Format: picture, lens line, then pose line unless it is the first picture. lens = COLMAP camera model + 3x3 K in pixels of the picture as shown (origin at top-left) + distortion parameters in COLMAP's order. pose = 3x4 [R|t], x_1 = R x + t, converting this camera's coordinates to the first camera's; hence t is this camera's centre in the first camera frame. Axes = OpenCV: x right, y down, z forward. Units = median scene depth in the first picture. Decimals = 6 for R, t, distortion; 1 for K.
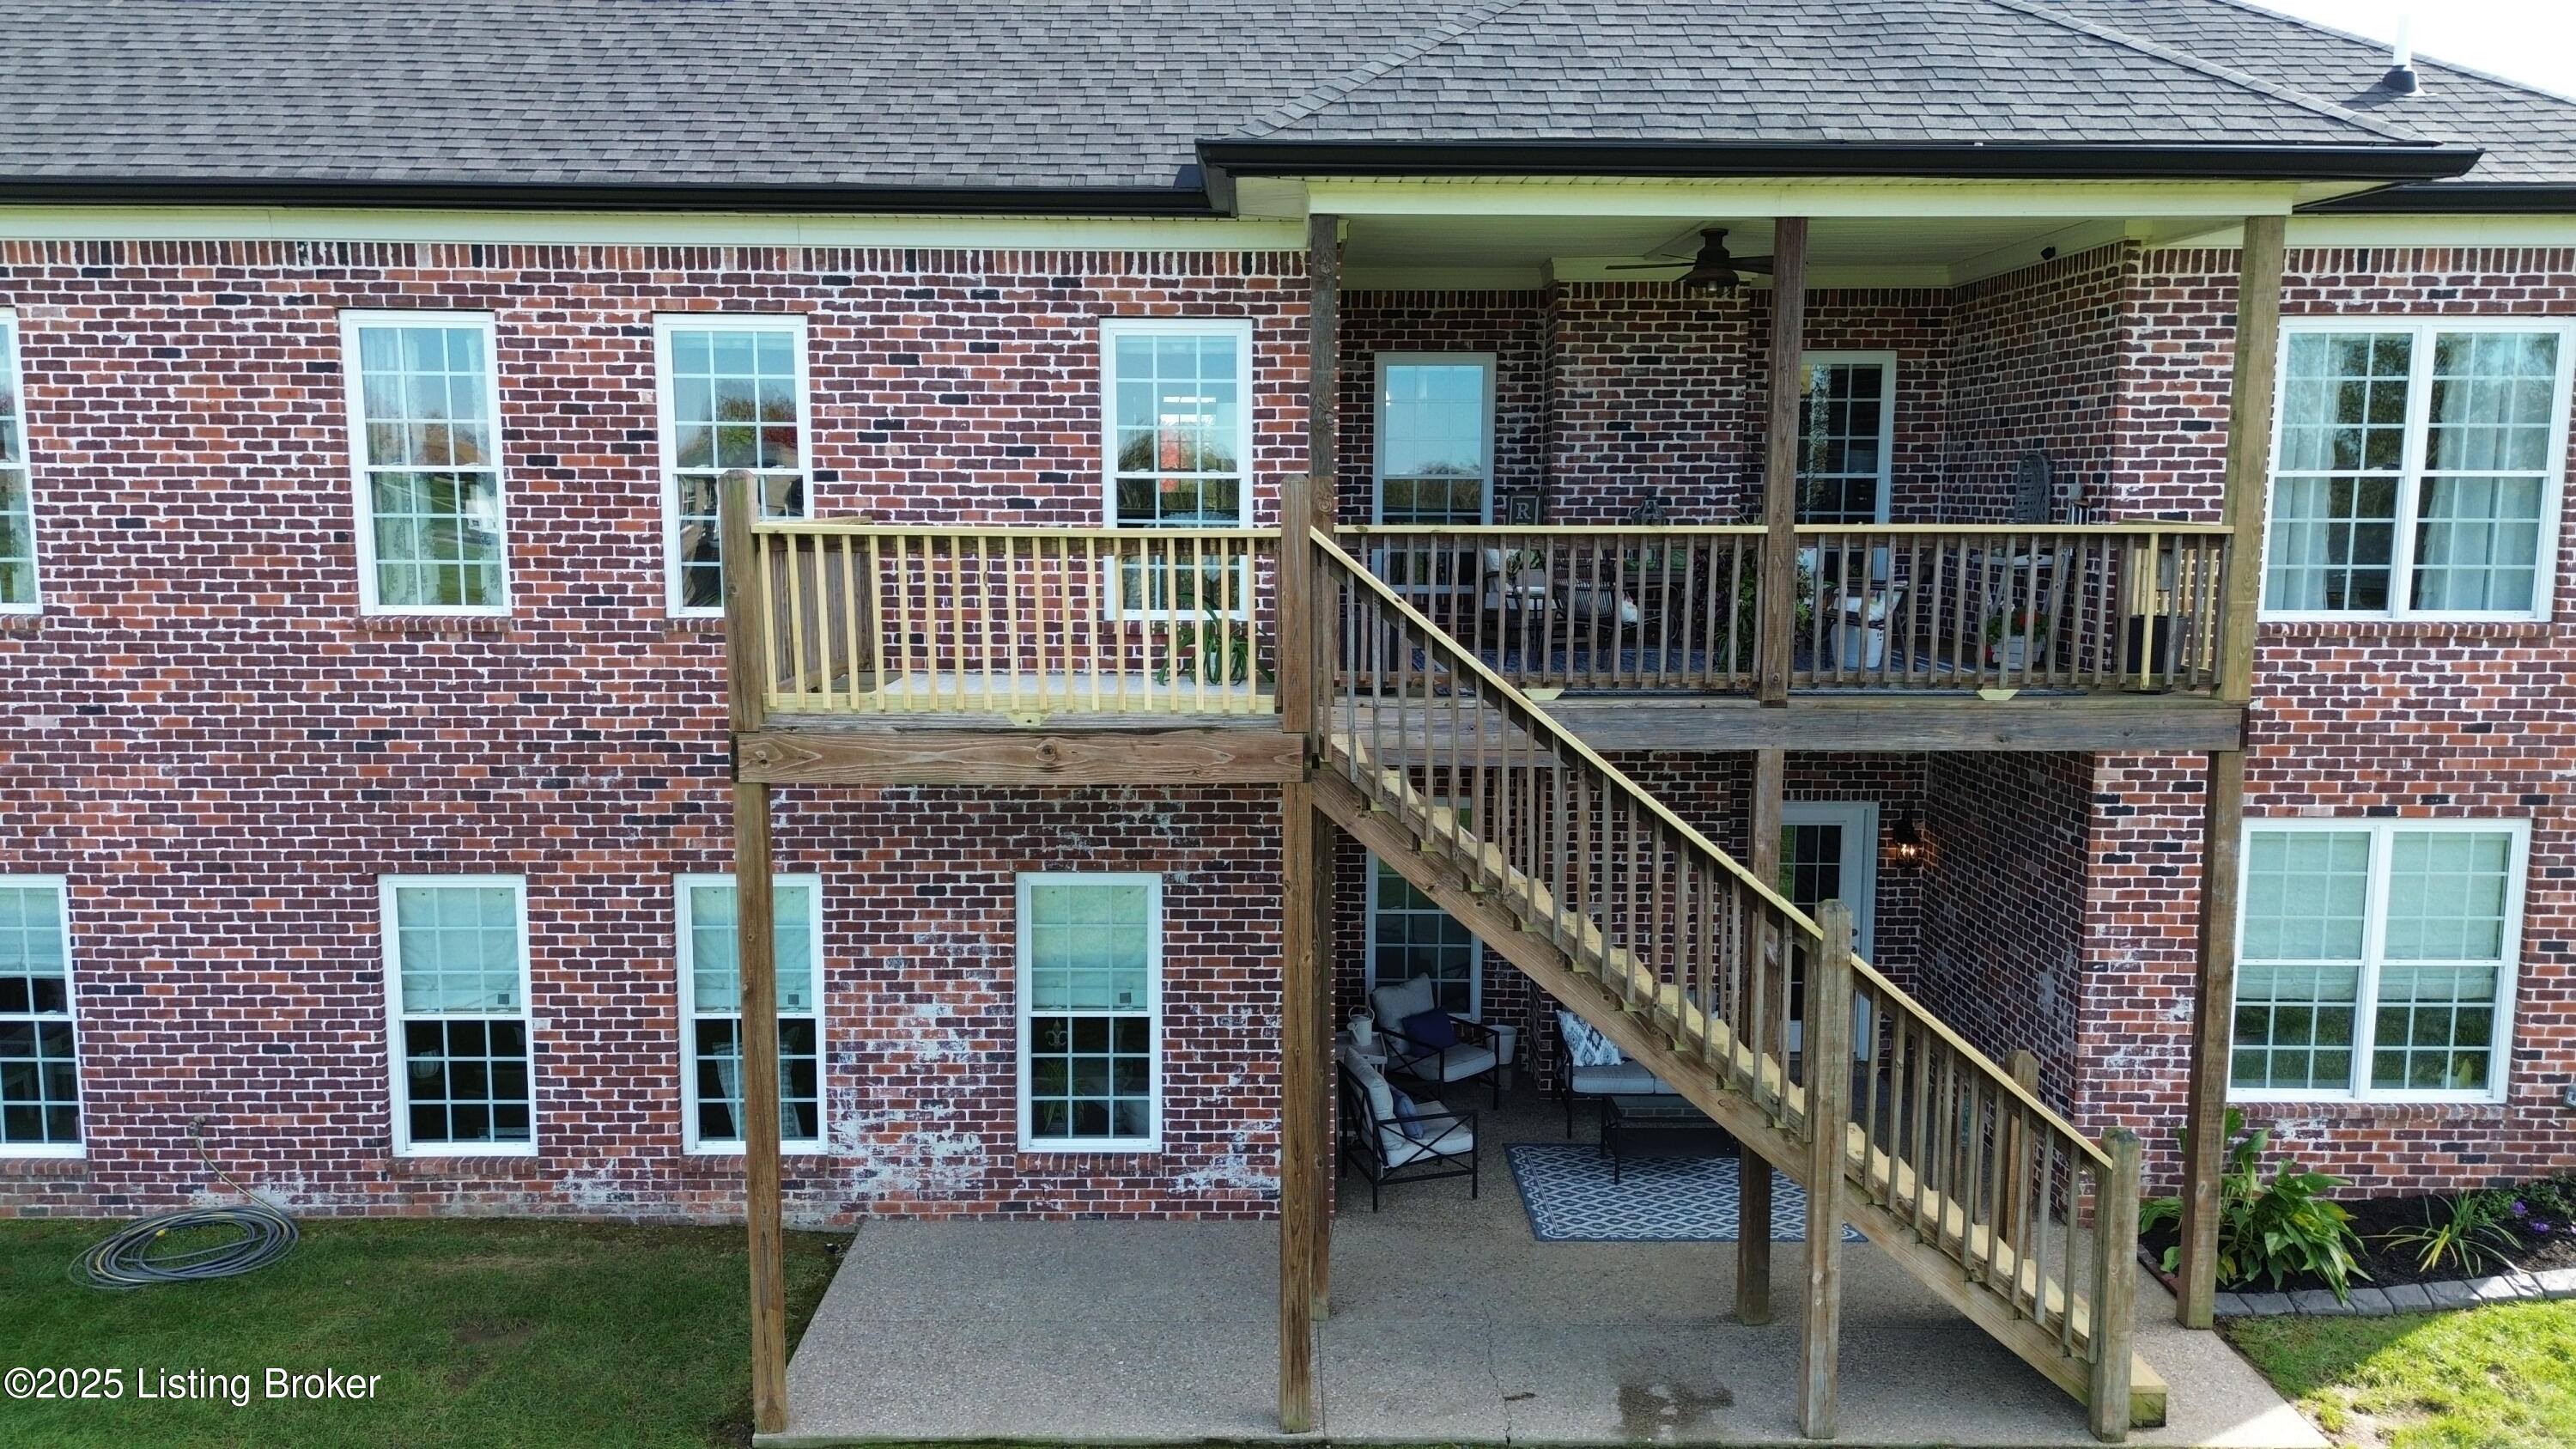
lens RADIAL K [[1817.0, 0, 1283.5], [0, 1817.0, 714.3], [0, 0, 1]] dist [0.099119, -0.103302]
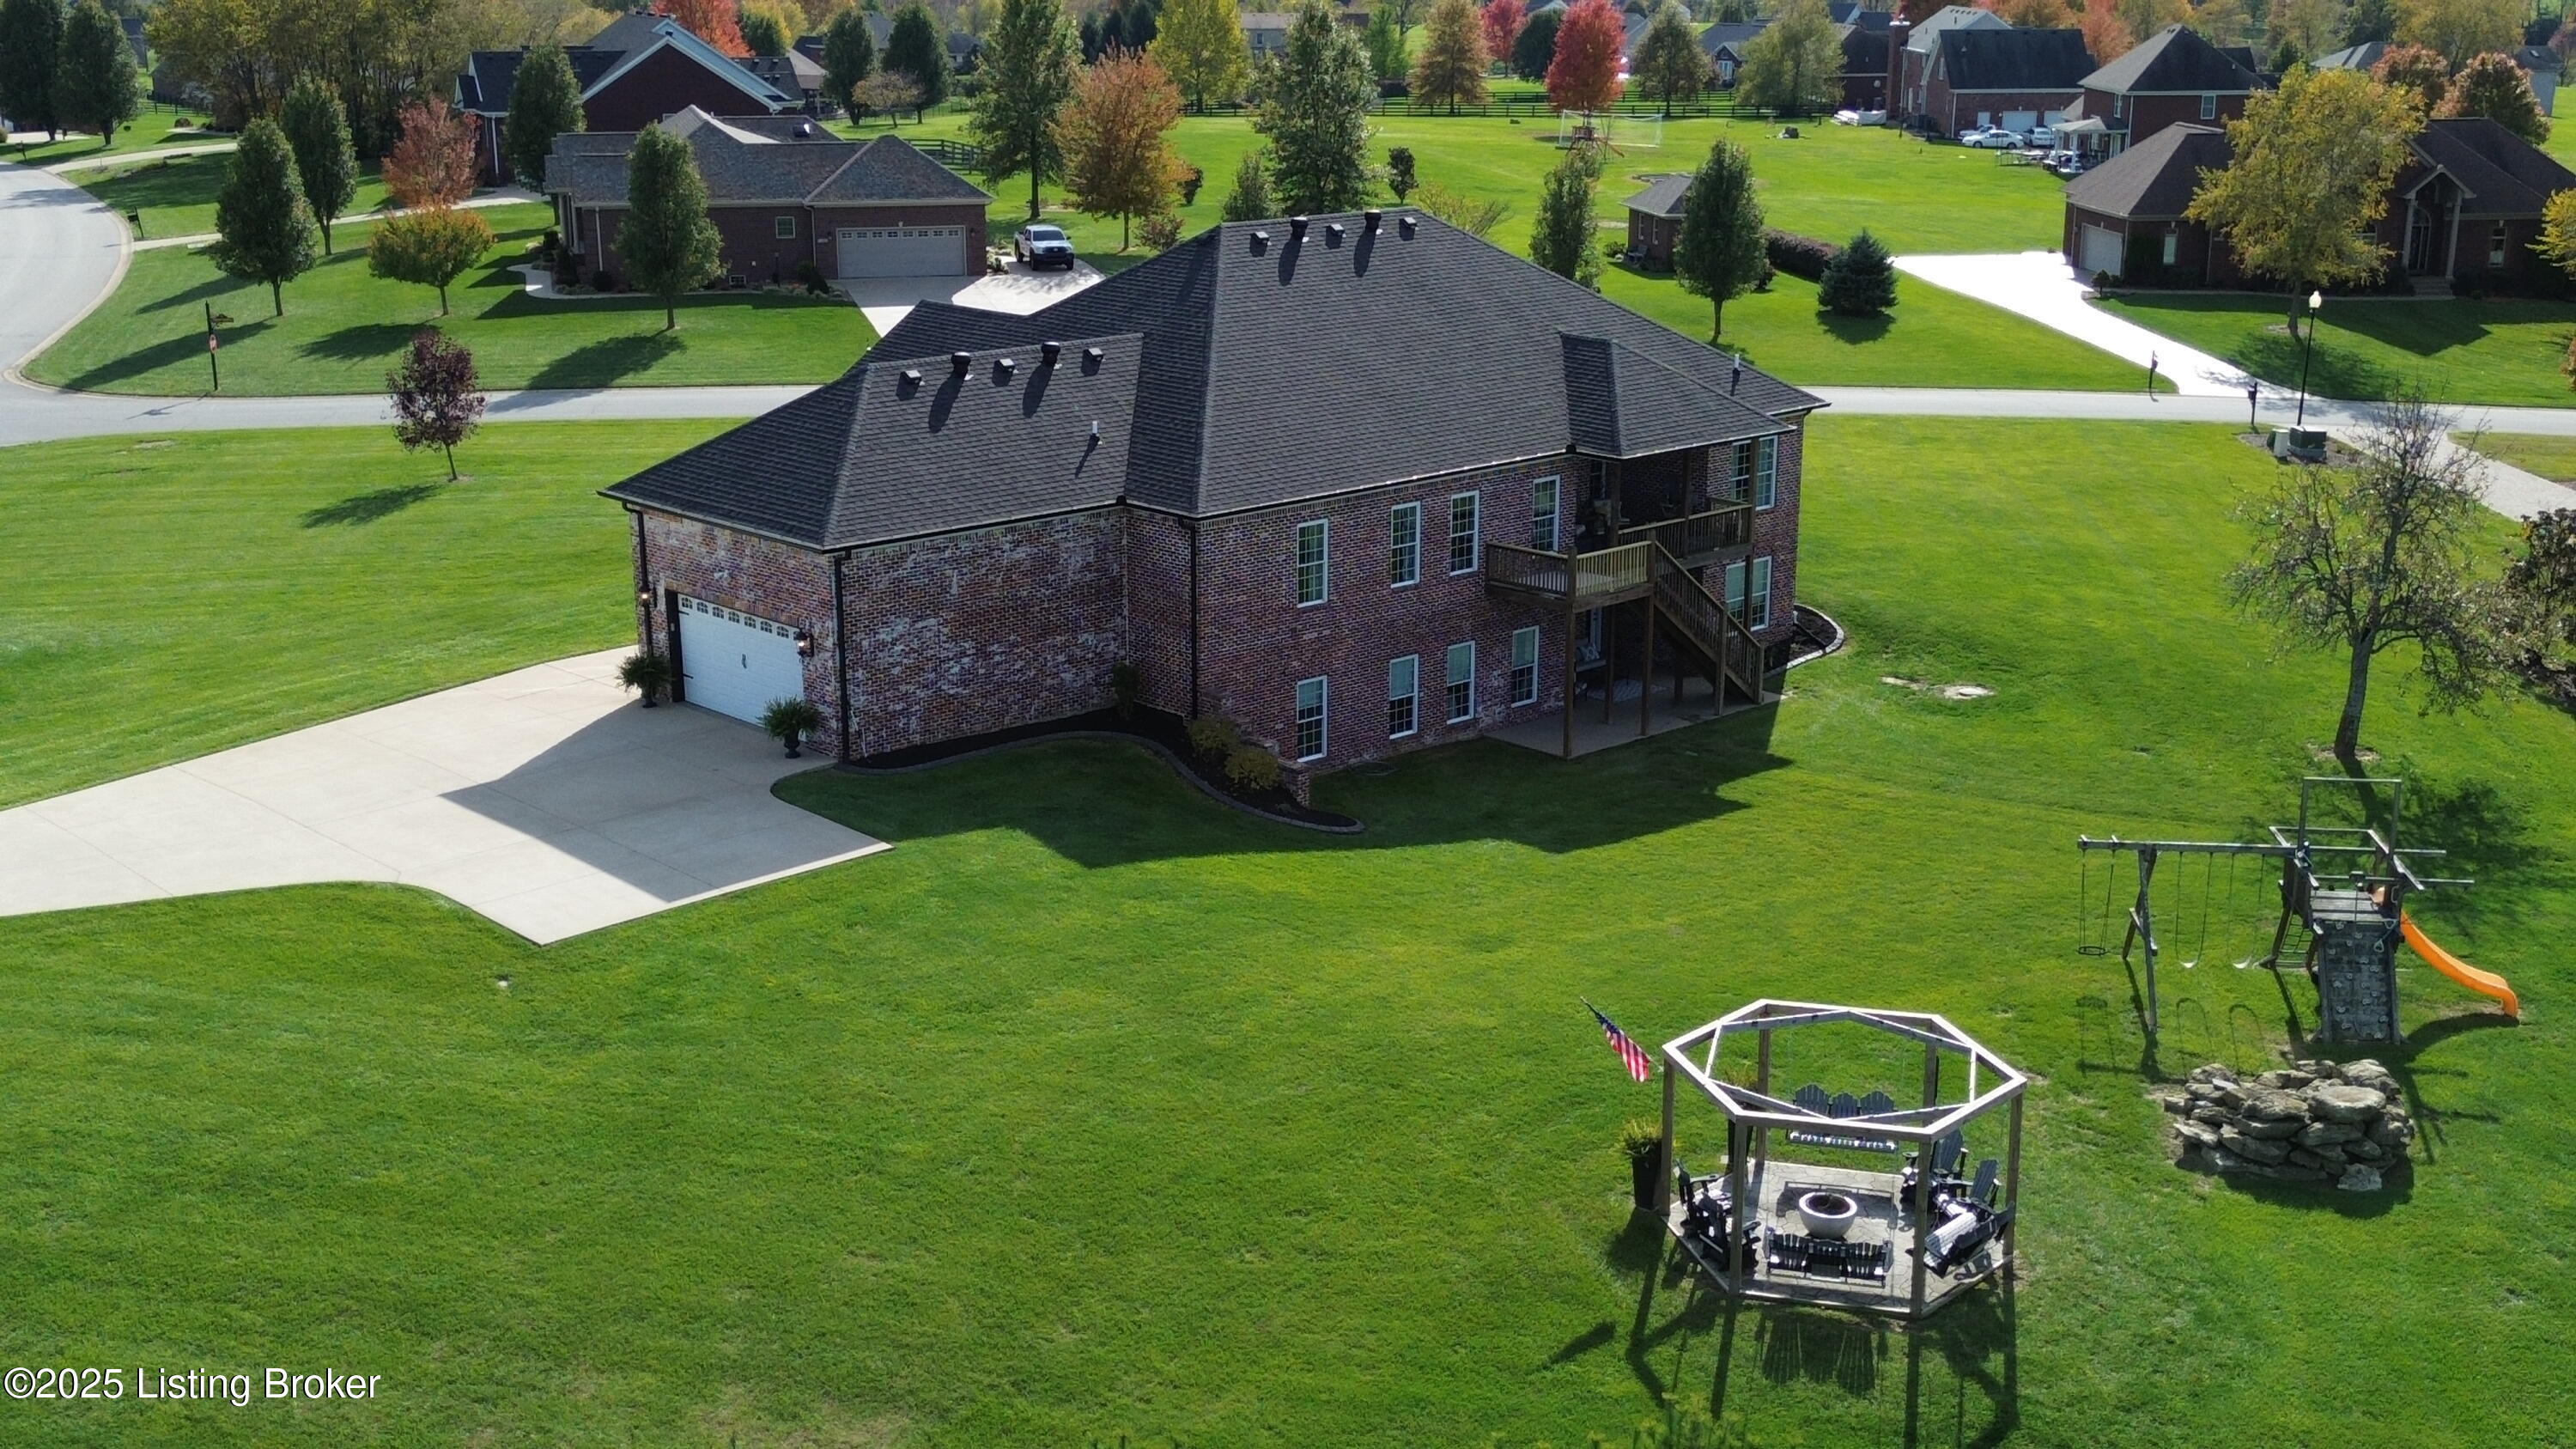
lens RADIAL K [[2885.9, 0, 1272.6], [0, 2885.9, 722.7], [0, 0, 1]] dist [0.206324, -0.589816]
pose [[0.733653, -0.181910, 0.654723, -4.313974], [0.088100, 0.980833, 0.173796, -0.779116], [-0.673789, -0.069825, 0.735618, -2.935422]]
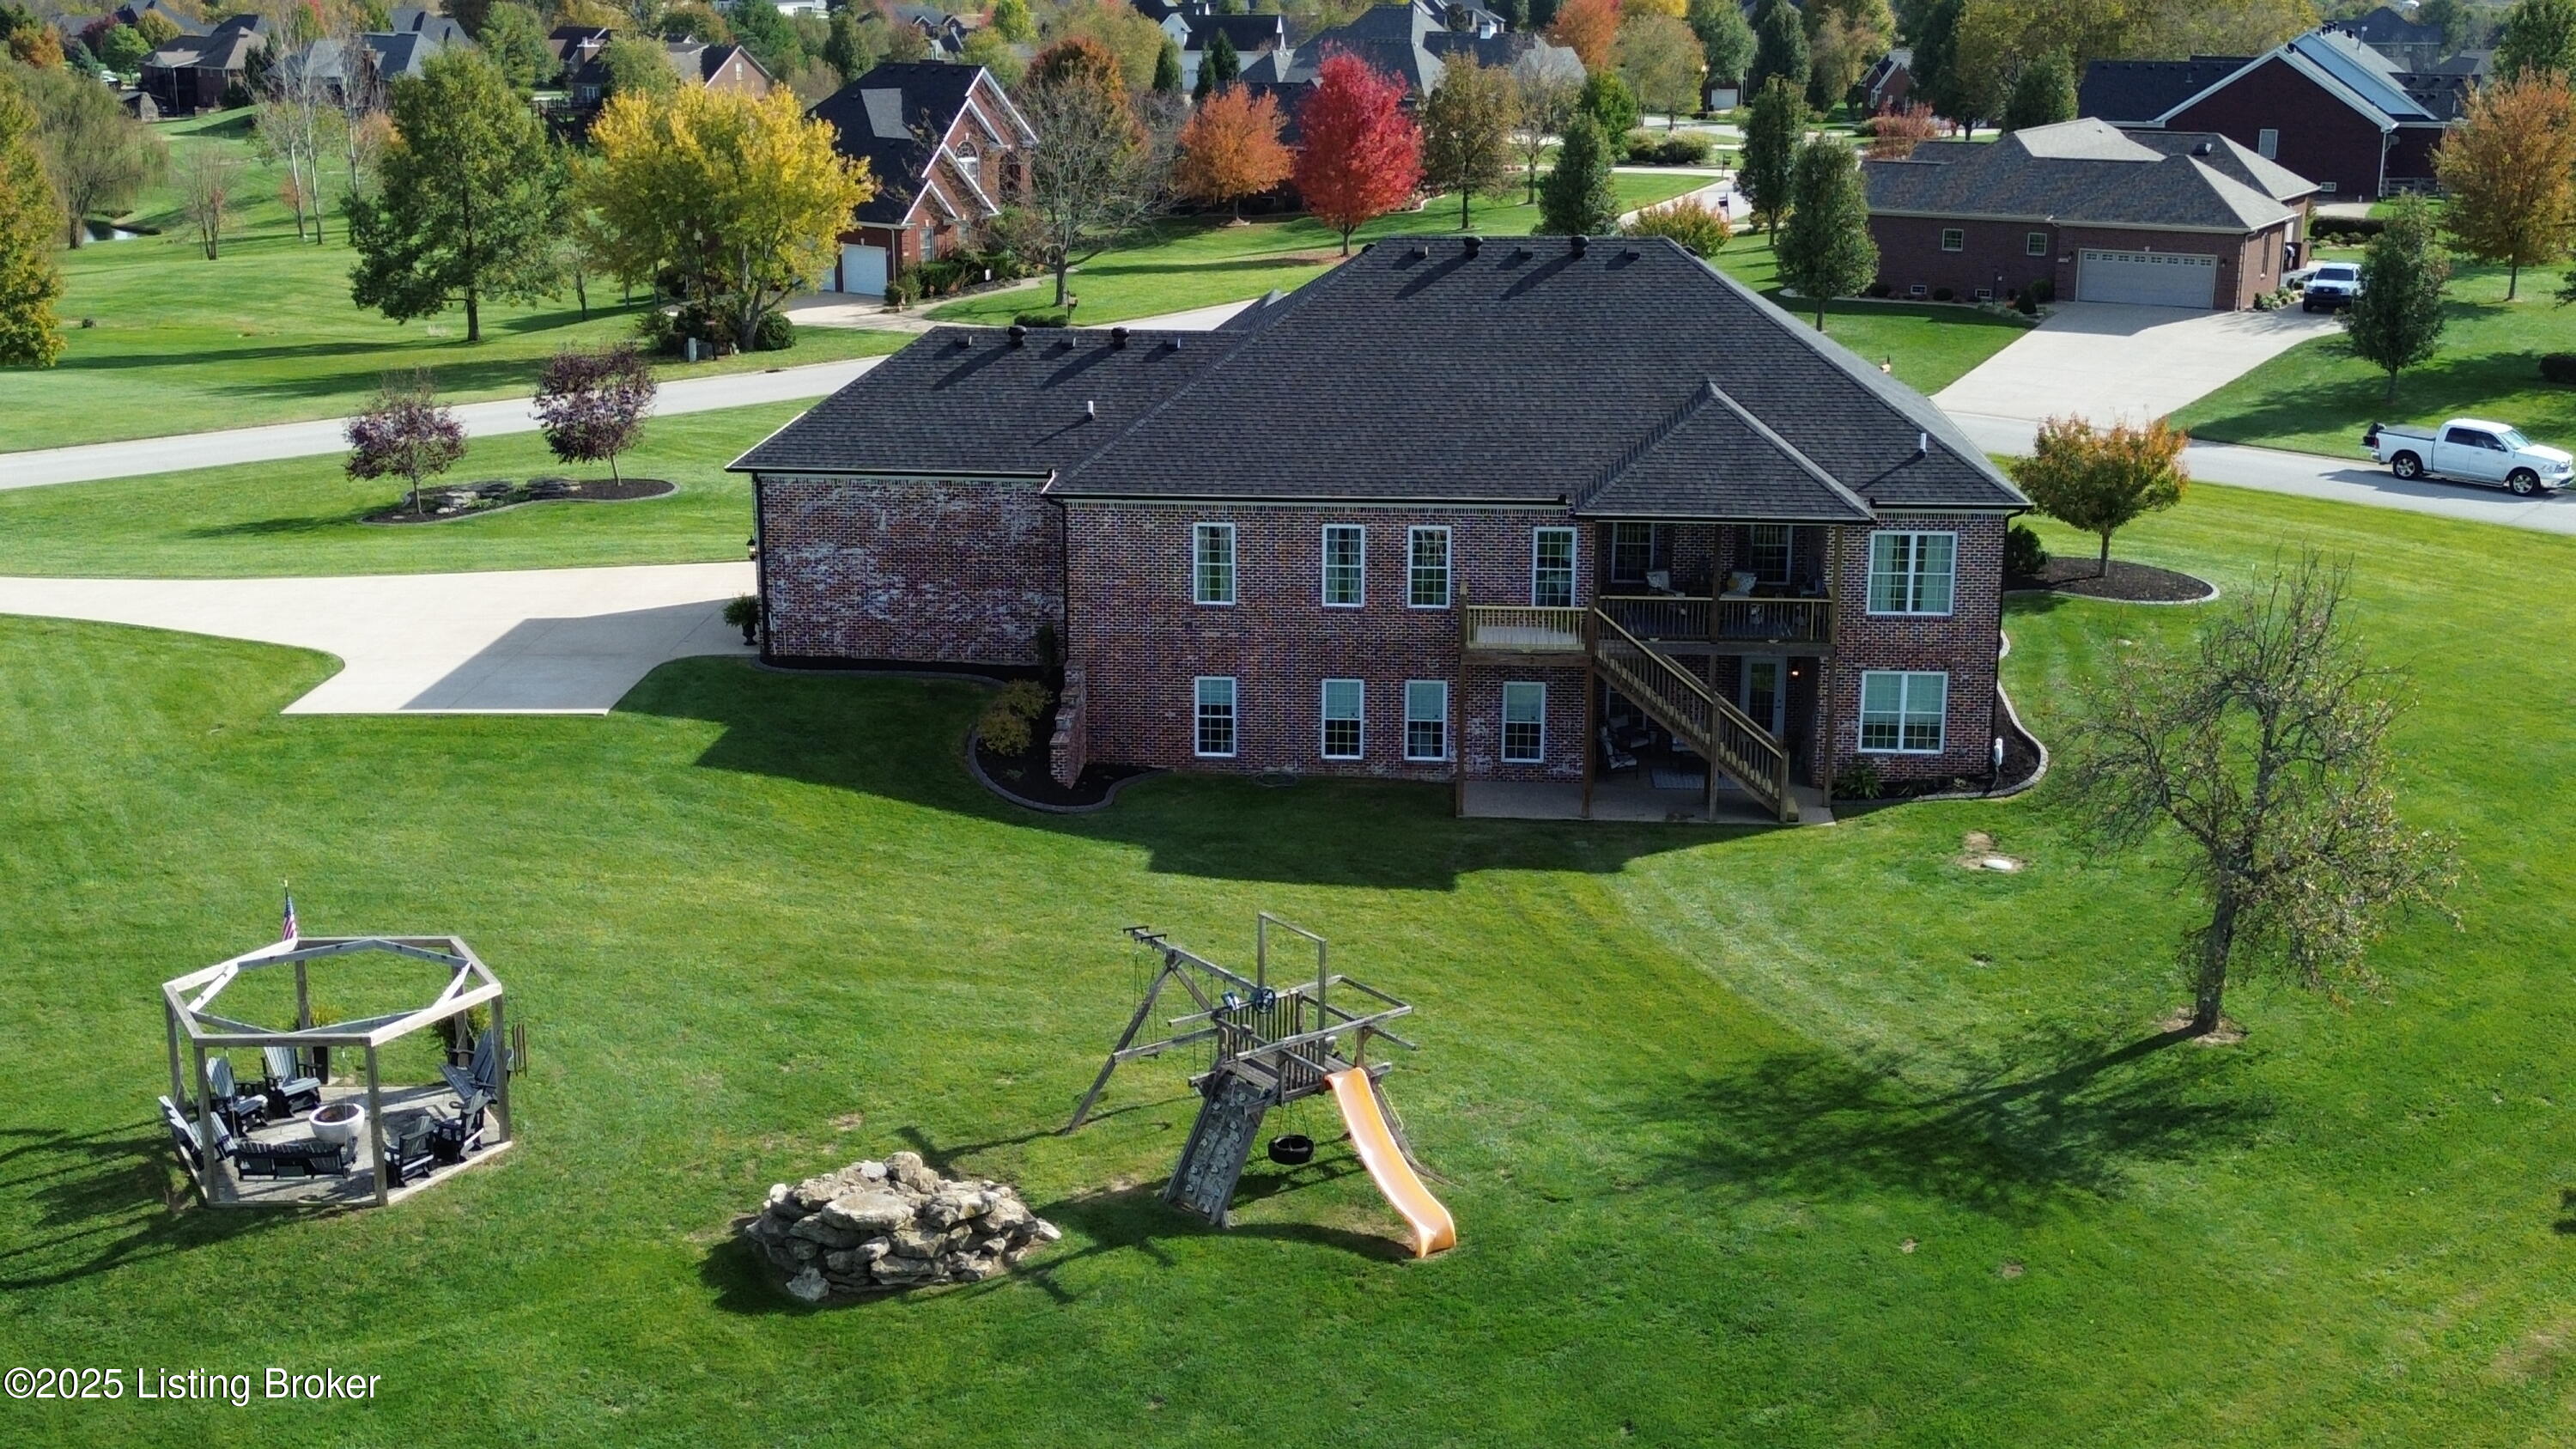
lens RADIAL K [[2885.9, 0, 1272.6], [0, 2885.9, 722.7], [0, 0, 1]] dist [0.206324, -0.589816]
pose [[0.997336, 0.017142, -0.070908, -0.194580], [-0.007197, 0.990378, 0.138205, -0.589609], [0.072594, -0.137326, 0.987862, -4.455444]]
